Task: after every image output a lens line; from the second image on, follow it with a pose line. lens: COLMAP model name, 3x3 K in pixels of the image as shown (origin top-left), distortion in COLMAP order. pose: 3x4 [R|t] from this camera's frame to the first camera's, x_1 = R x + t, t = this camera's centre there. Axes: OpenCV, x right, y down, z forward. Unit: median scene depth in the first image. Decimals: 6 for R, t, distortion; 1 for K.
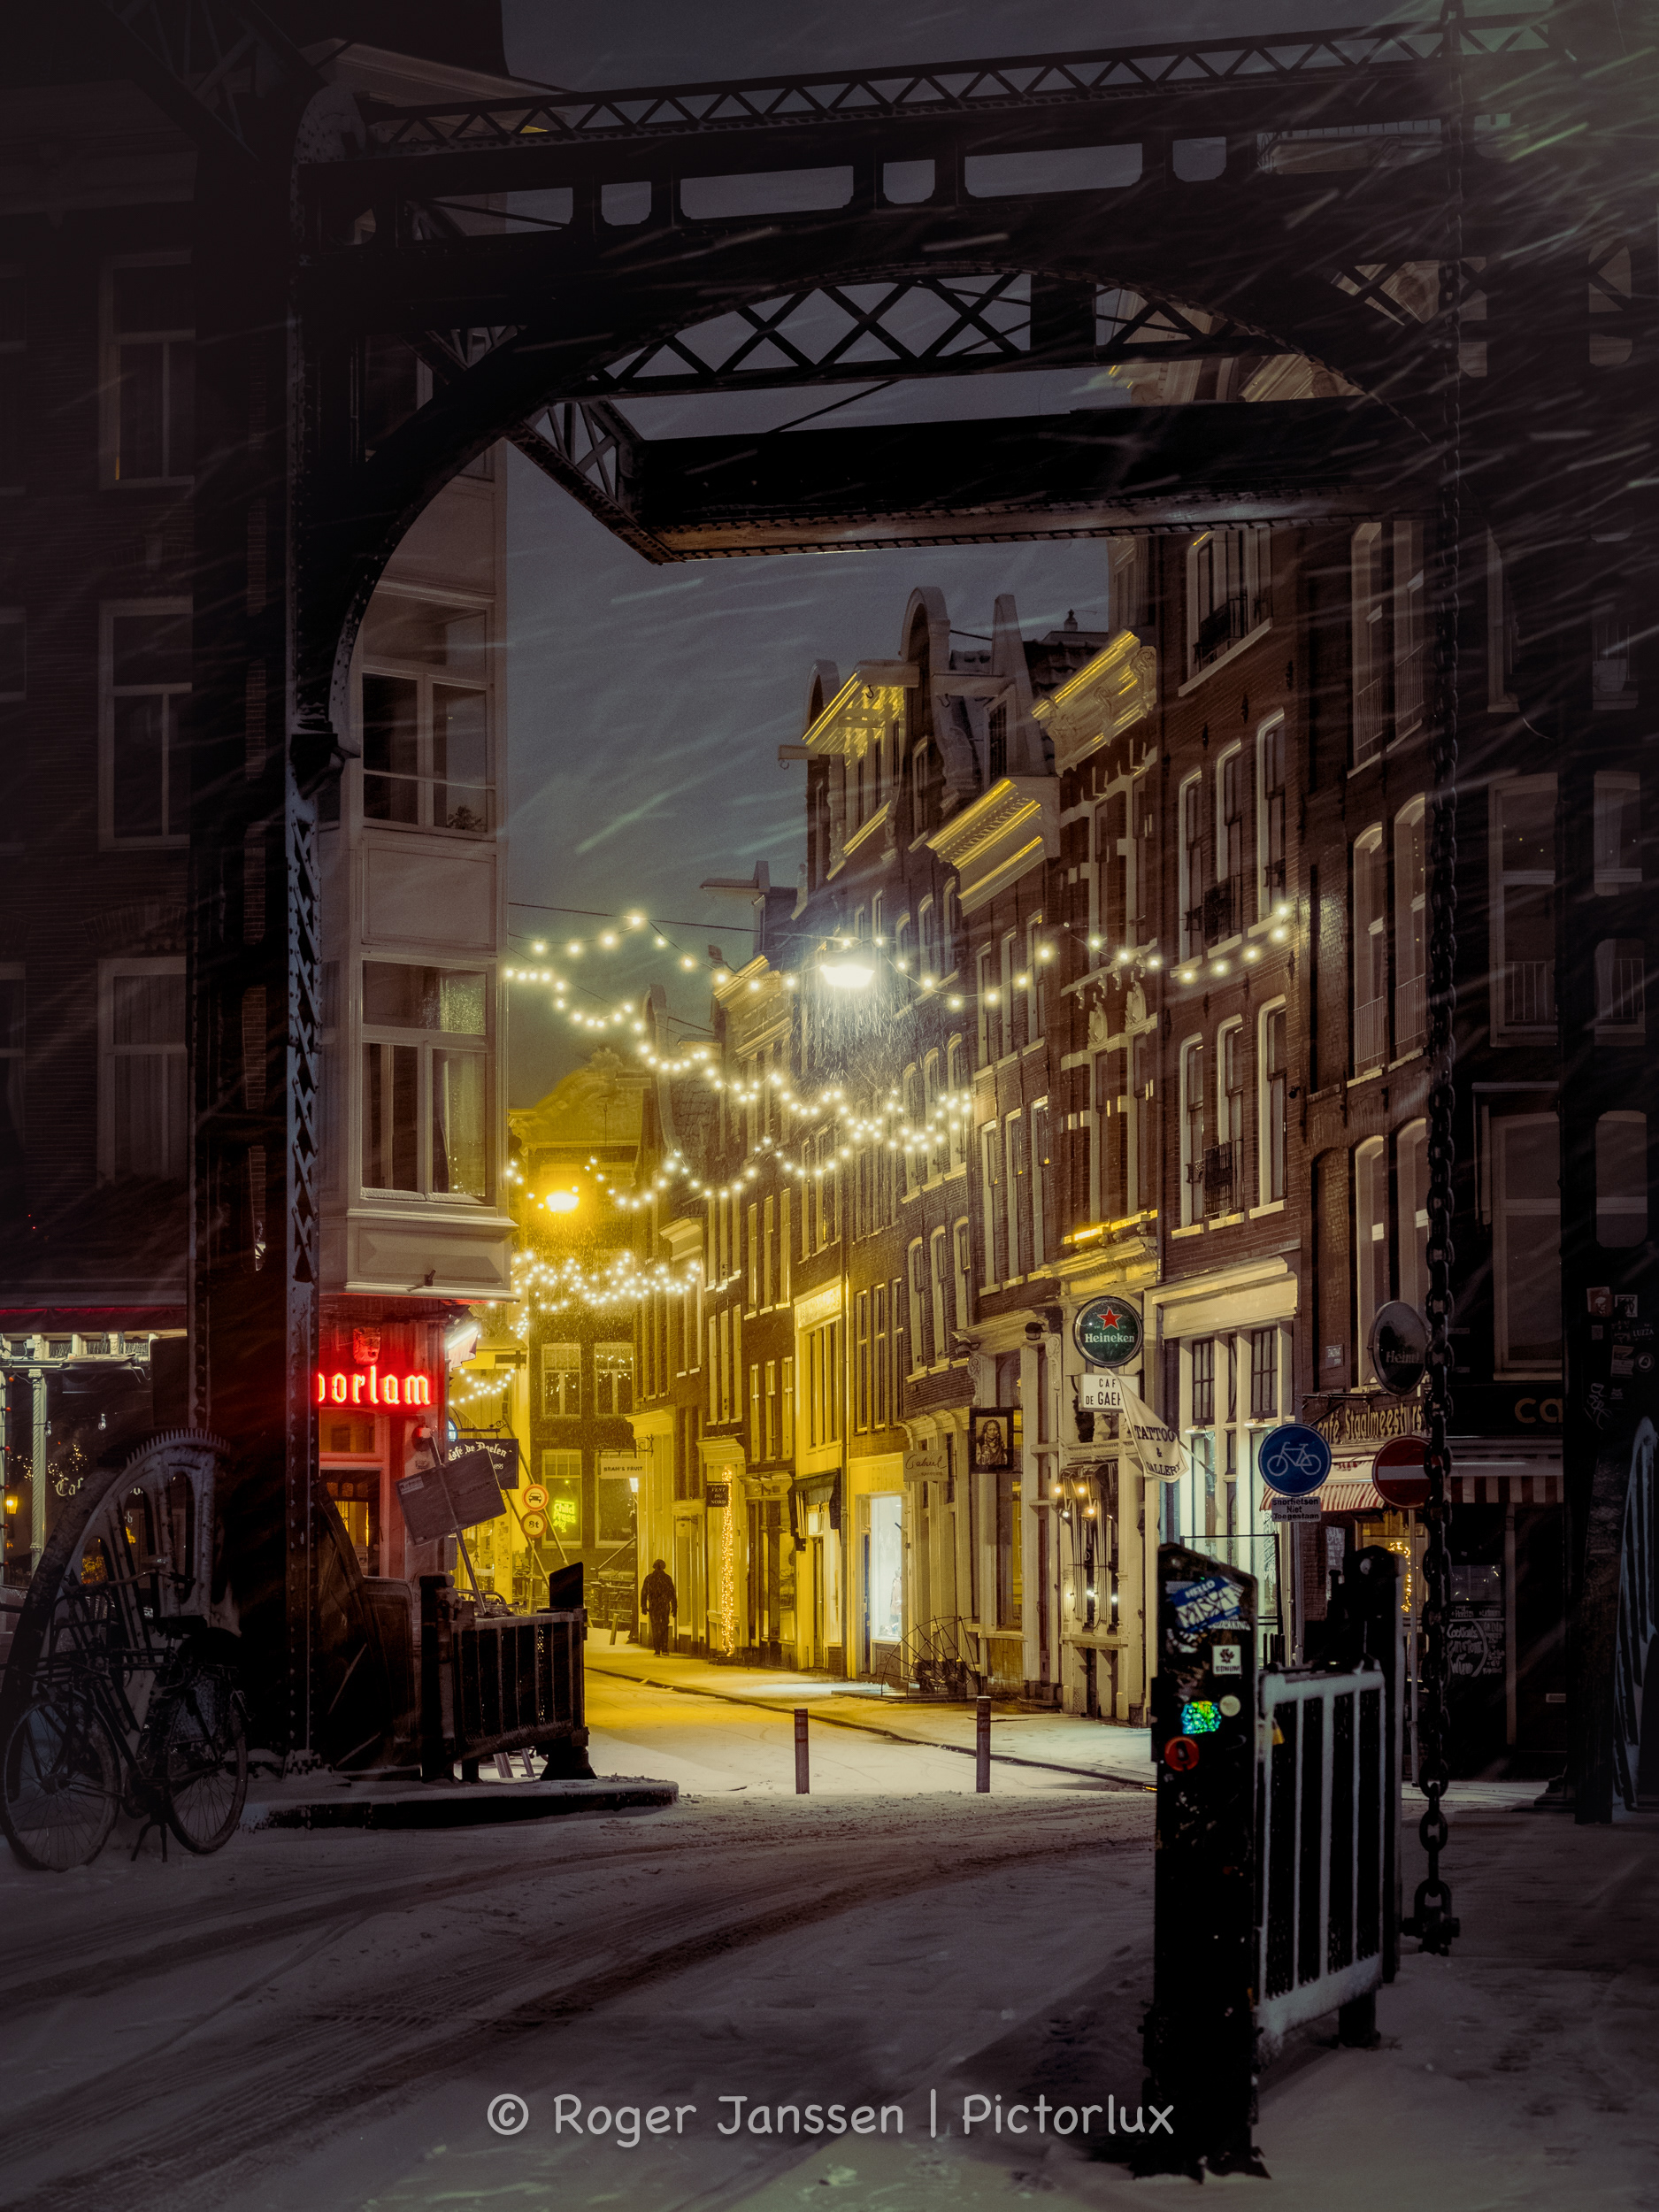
lens RADIAL K [[11647.5, 0, 832.8], [0, 11647.5, 1096.5], [0, 0, 1]] dist [0.029544, 0.000000]
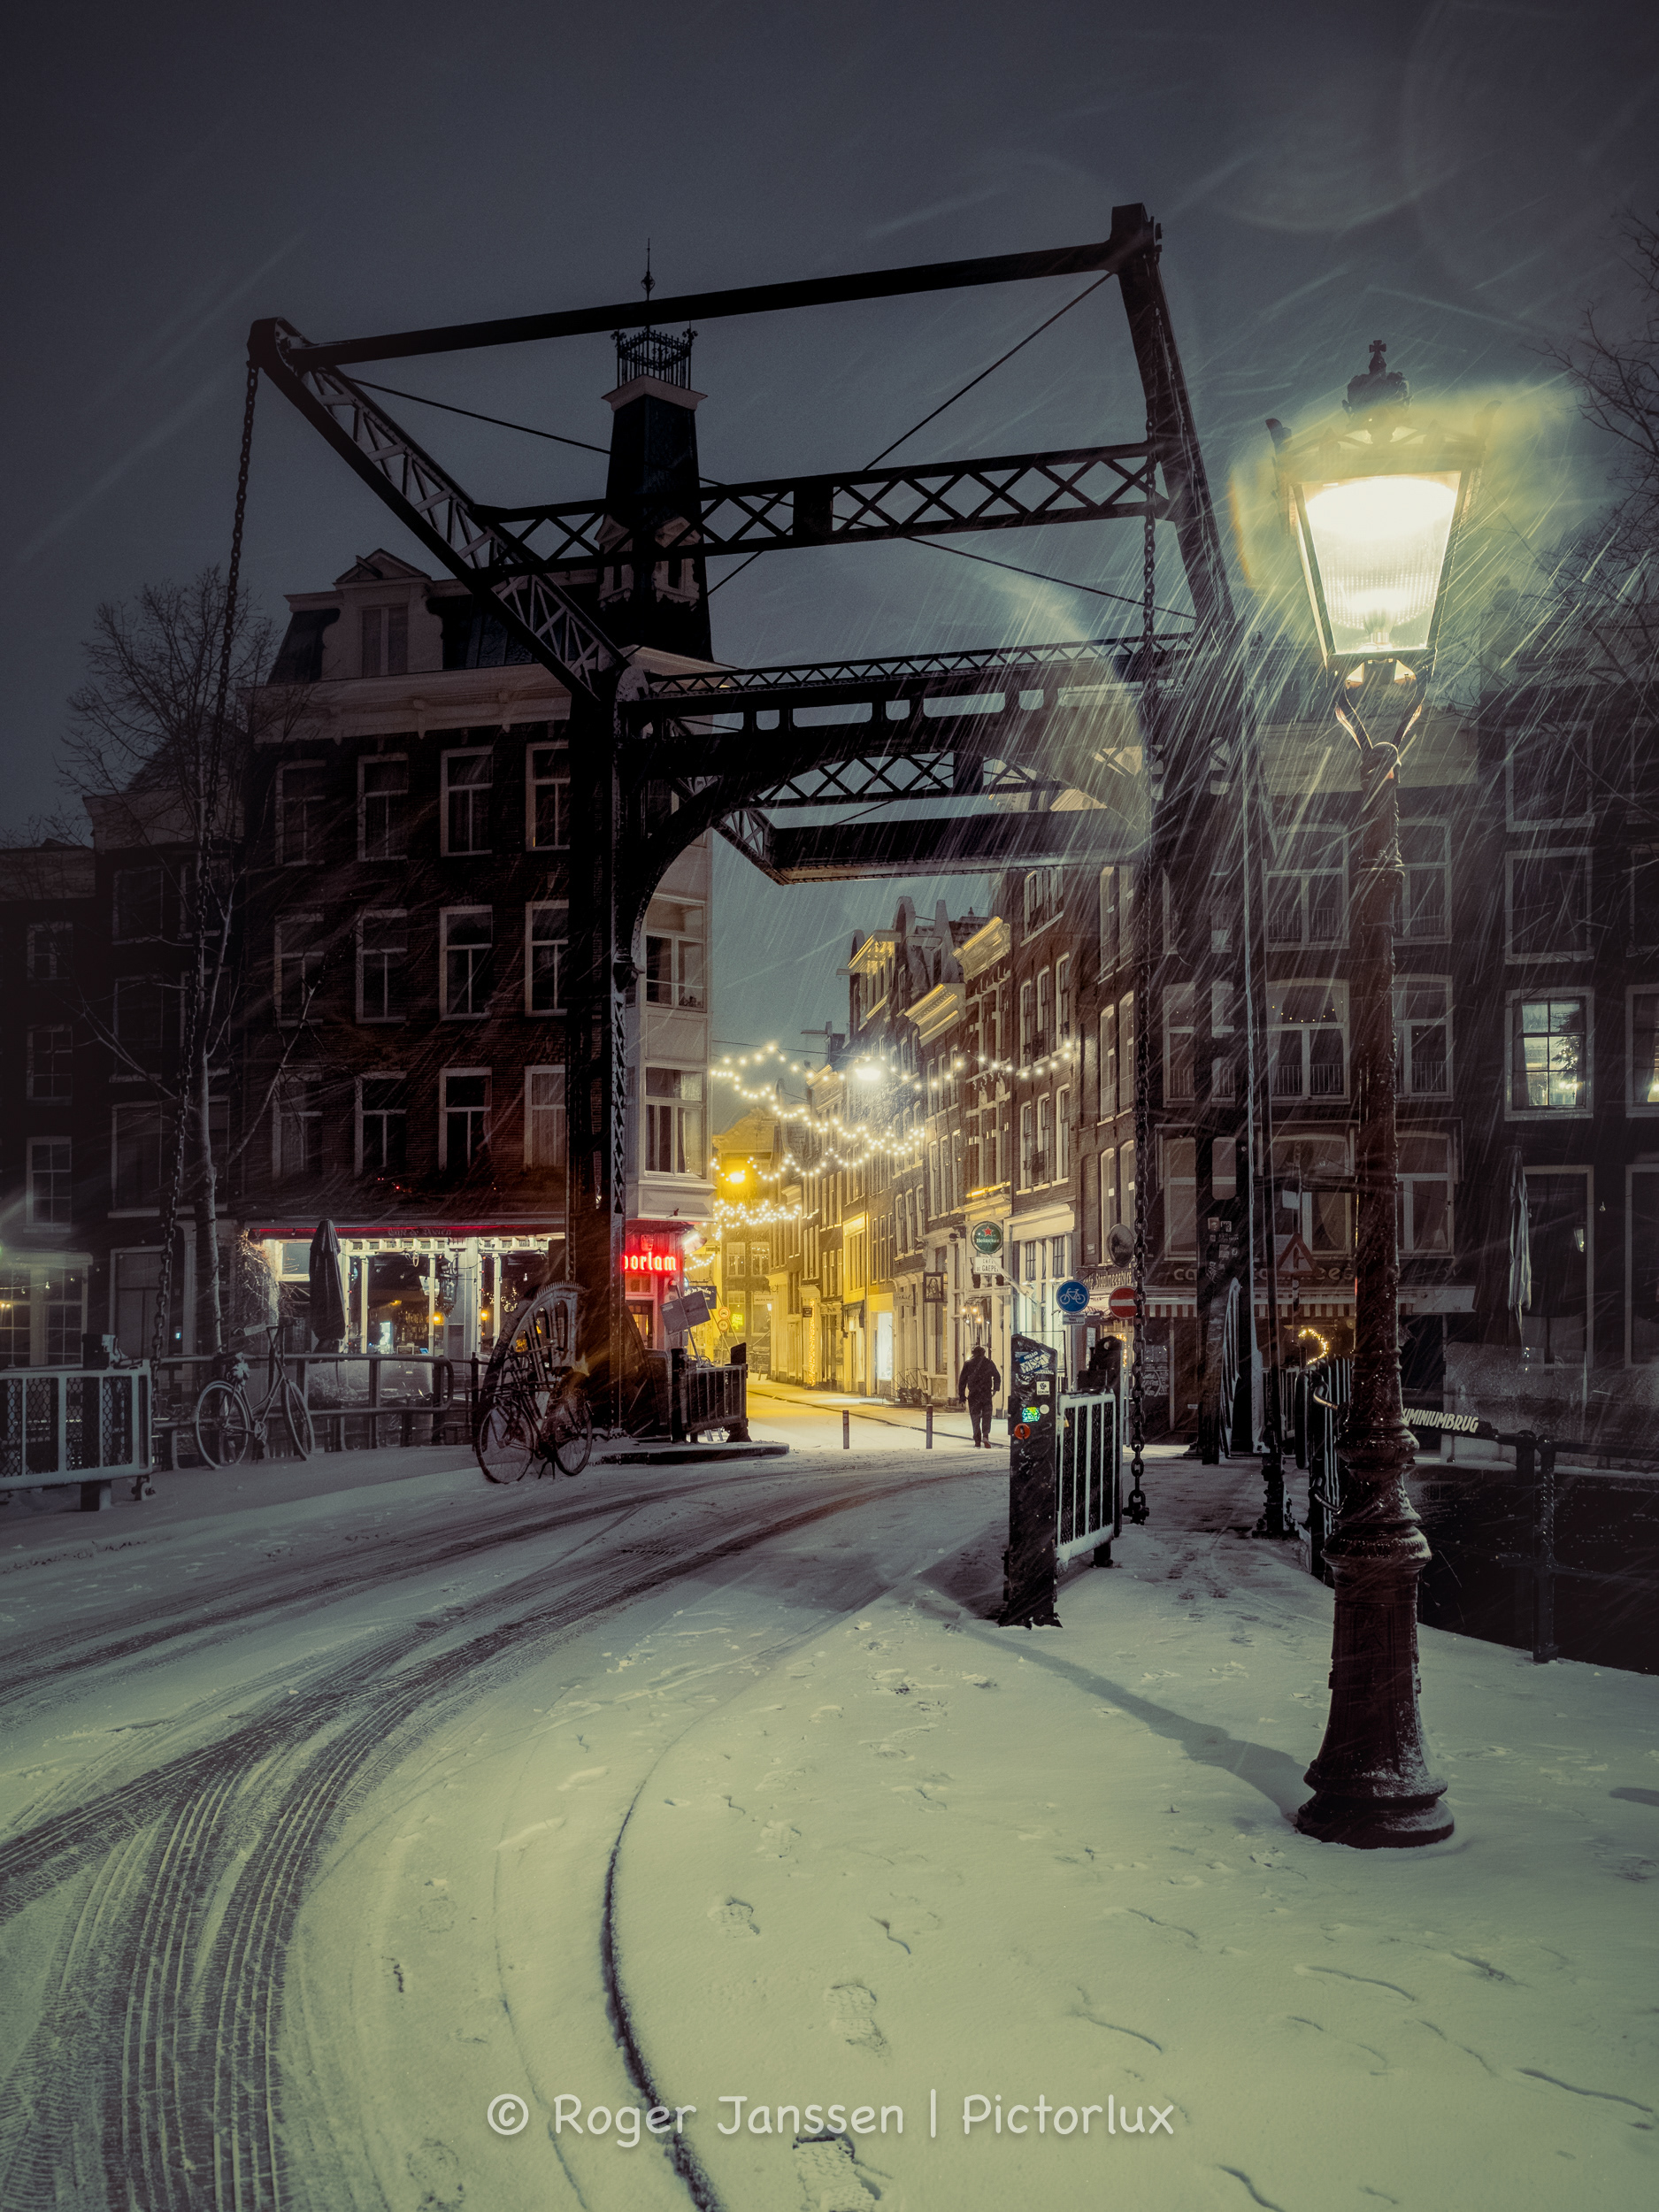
lens RADIAL K [[5488.3, 0, 818.9], [0, 5488.3, 1127.8], [0, 0, 1]] dist [0.057808, 0.000000]
pose [[0.999962, 0.003309, -0.008027, 0.000335], [-0.003298, 0.999994, 0.001380, -0.001694], [0.008032, -0.001354, 0.999967, -0.027240]]
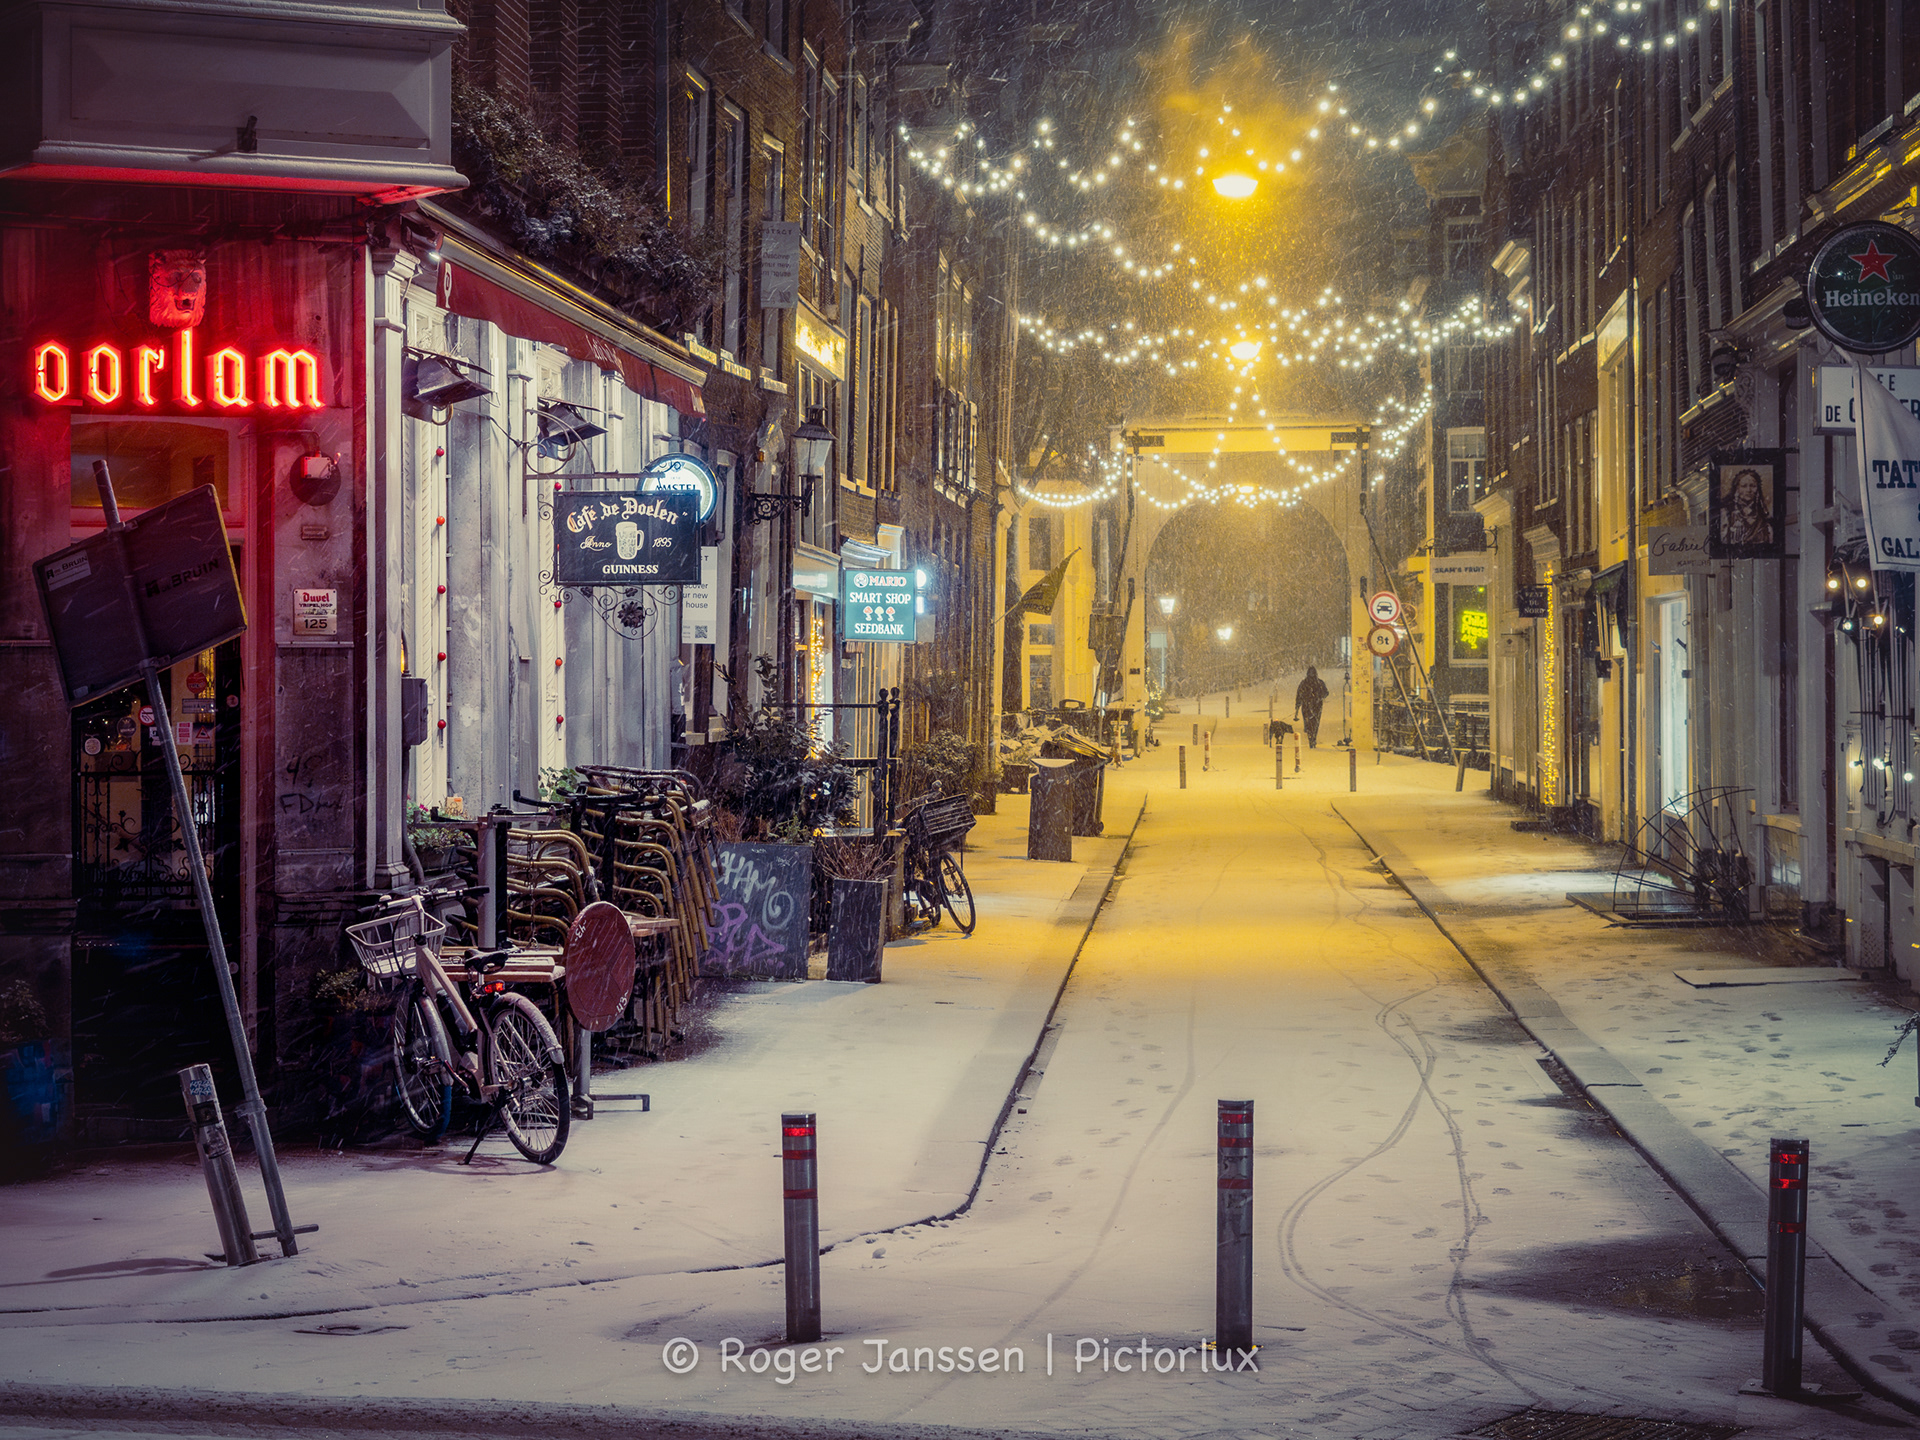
lens RADIAL K [[4763.8, 0, 961.3], [0, 4763.8, 715.0], [0, 0, 1]] dist [0.057808, 0.000000]
pose [[0.961056, -0.000308, -0.276353, 0.042932], [0.015313, 0.998522, 0.052141, 0.026988], [0.275928, -0.054342, 0.959641, 0.751374]]
